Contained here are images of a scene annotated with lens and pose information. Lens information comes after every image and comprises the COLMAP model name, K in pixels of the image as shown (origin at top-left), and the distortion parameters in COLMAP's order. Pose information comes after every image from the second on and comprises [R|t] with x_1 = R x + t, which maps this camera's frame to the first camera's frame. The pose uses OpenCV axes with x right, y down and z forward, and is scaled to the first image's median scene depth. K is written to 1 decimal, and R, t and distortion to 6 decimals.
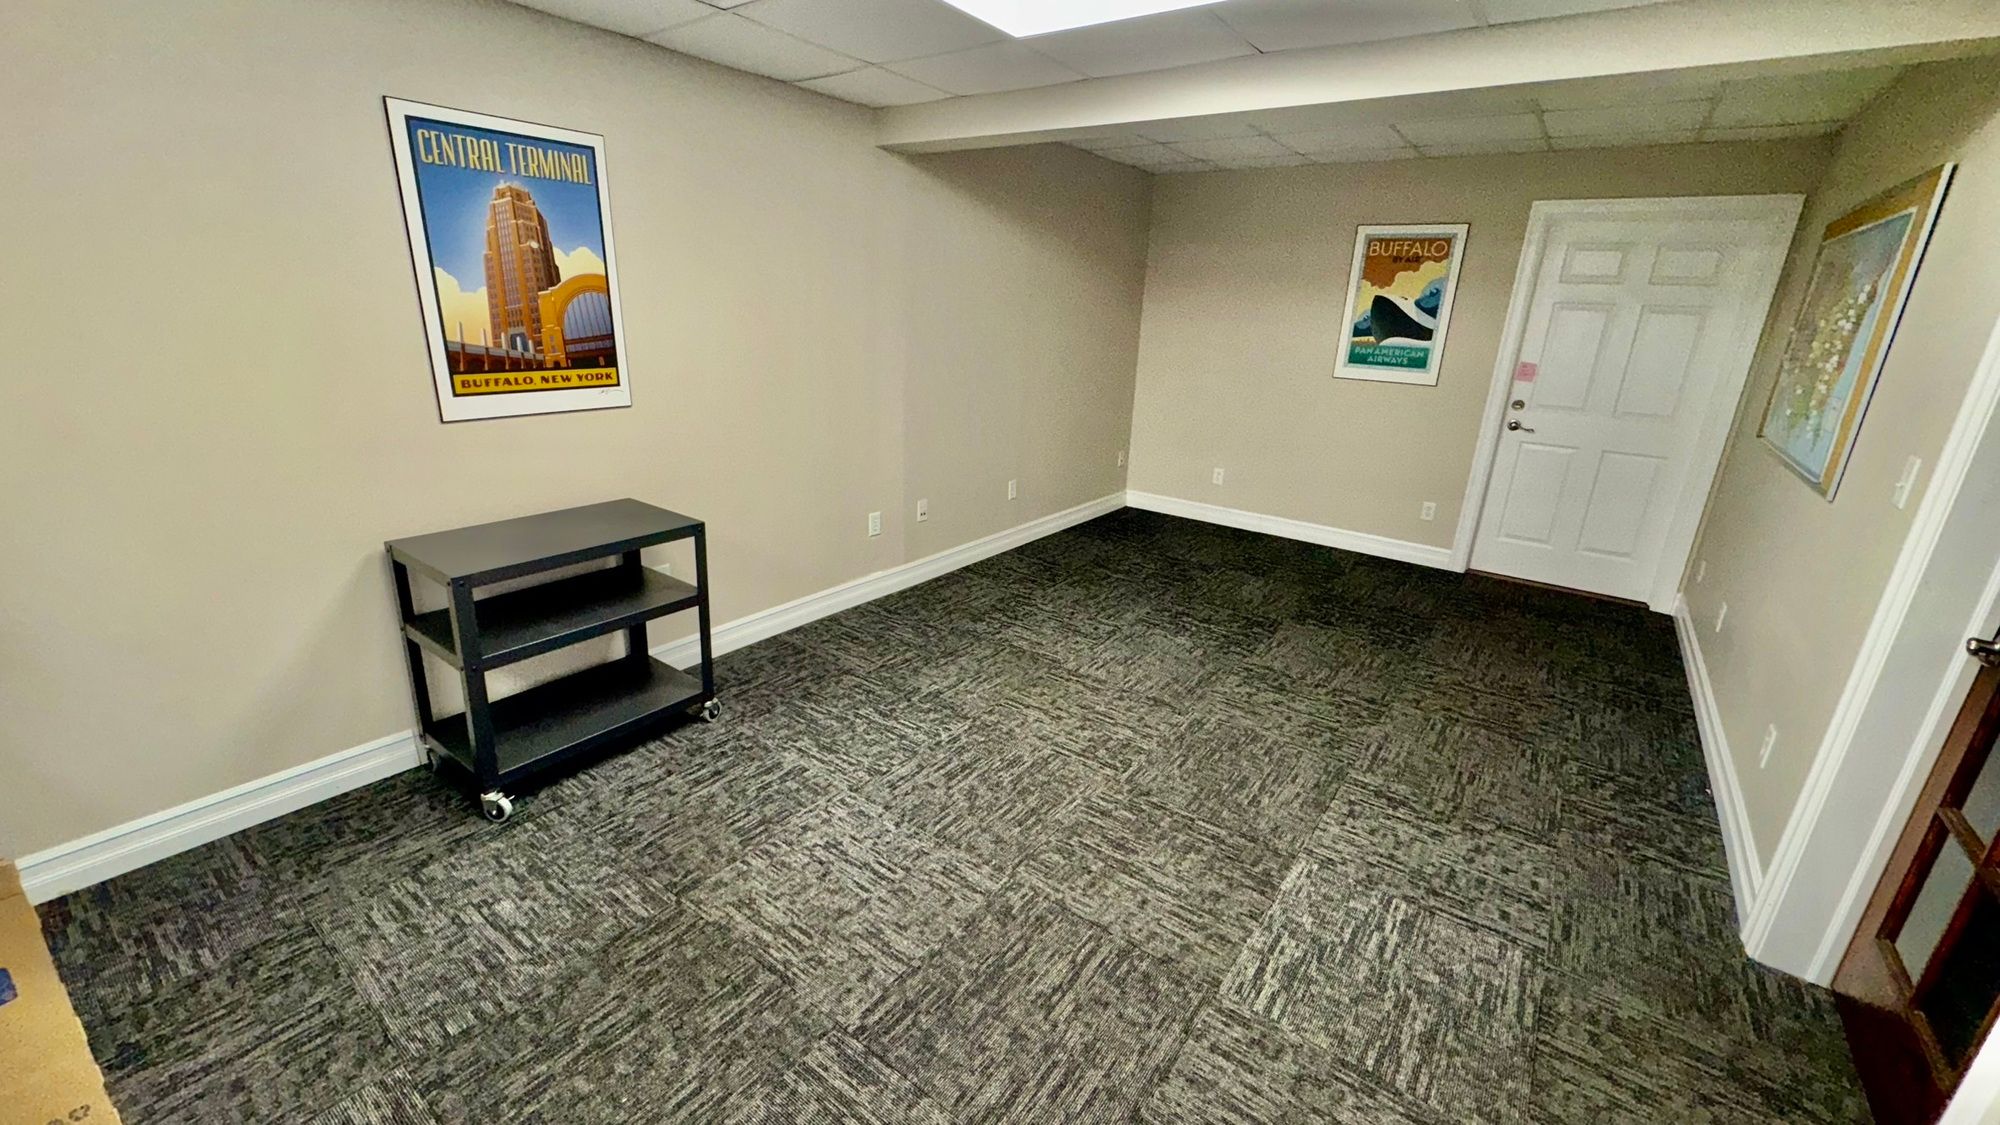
lens RADIAL K [[795.9, 0, 997.5], [0, 795.9, 558.3], [0, 0, 1]] dist [-0.000480, 0.000409]
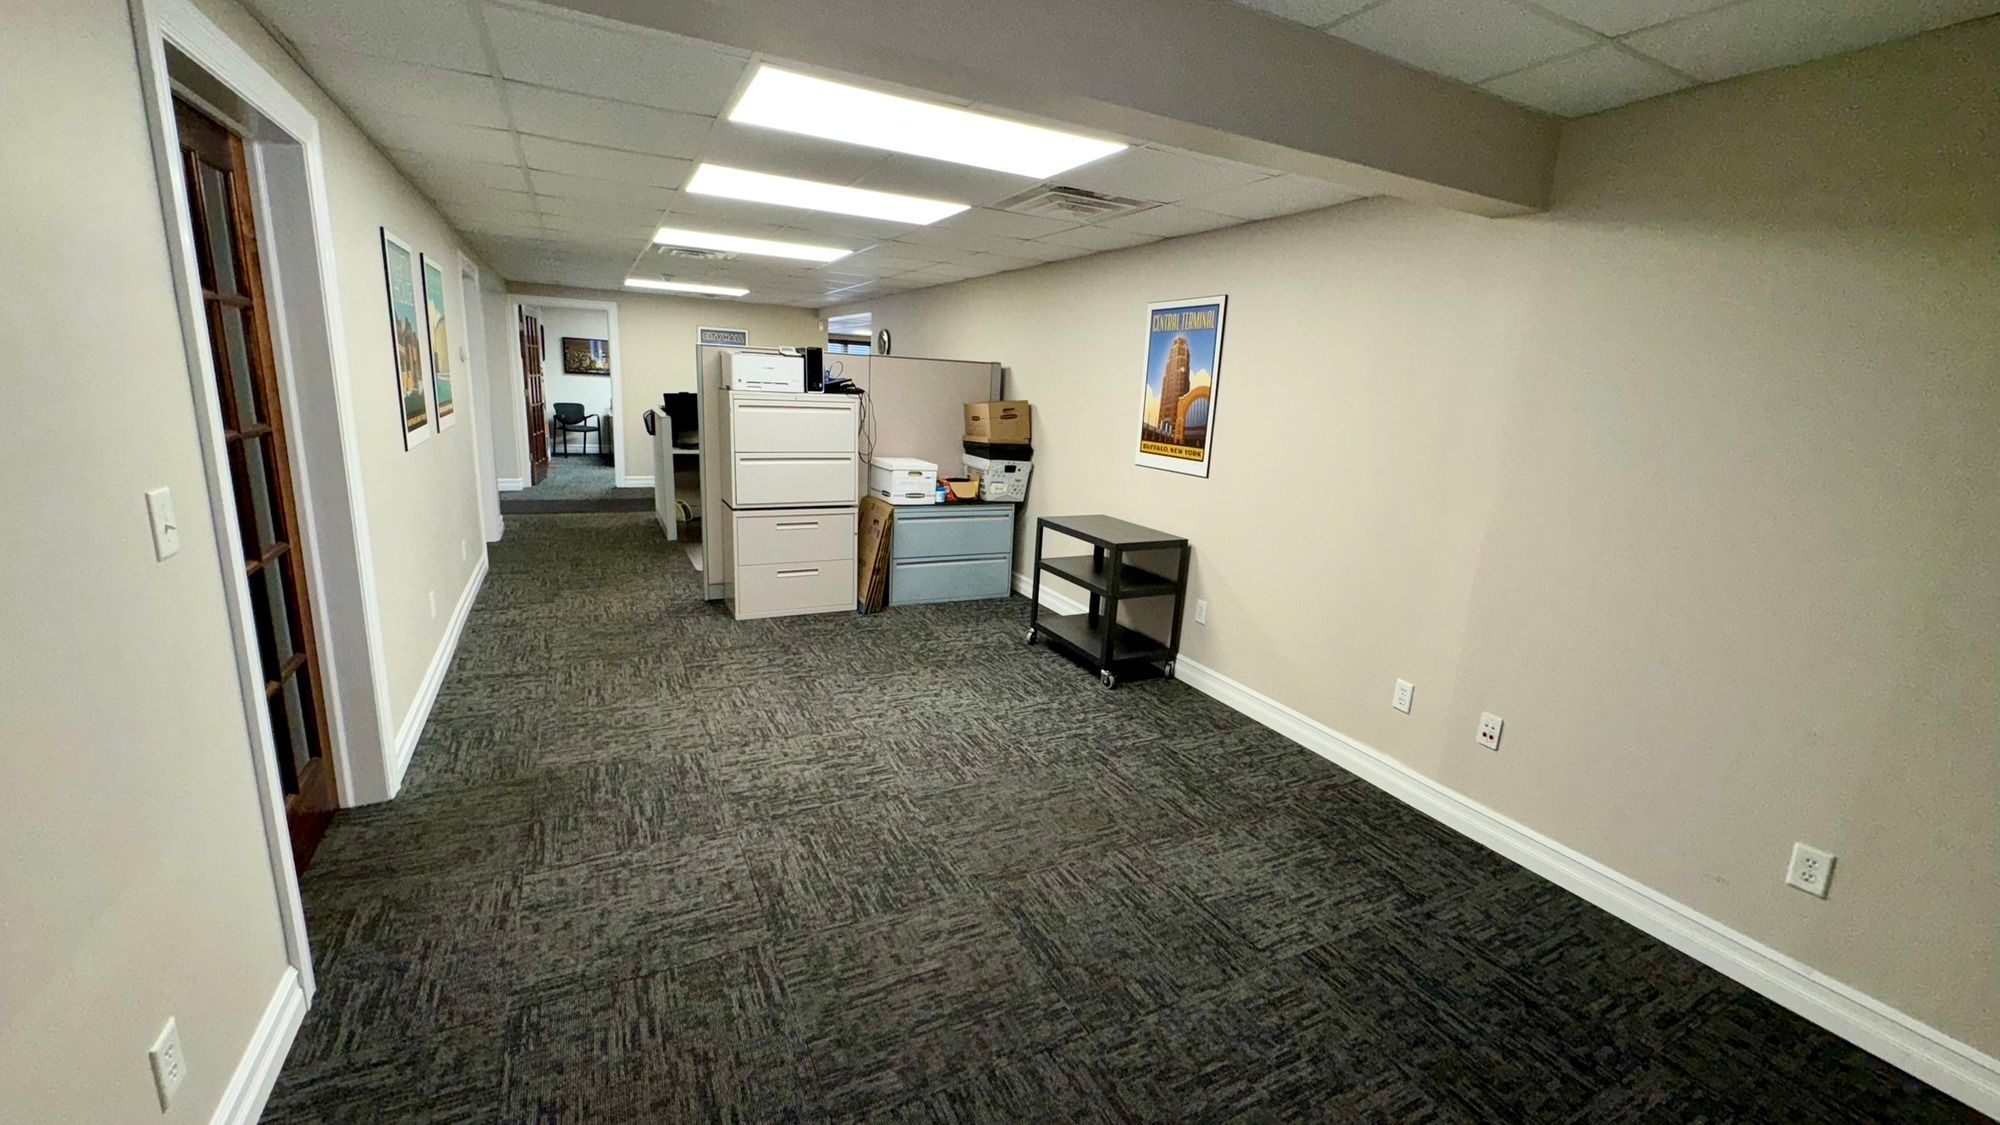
lens RADIAL K [[795.9, 0, 997.5], [0, 795.9, 558.3], [0, 0, 1]] dist [-0.000480, 0.000409]
pose [[-0.442344, 0.131762, -0.887114, 1.061146], [-0.345006, 0.888030, 0.303929, -0.404367], [0.827830, 0.440501, -0.347357, 1.387770]]
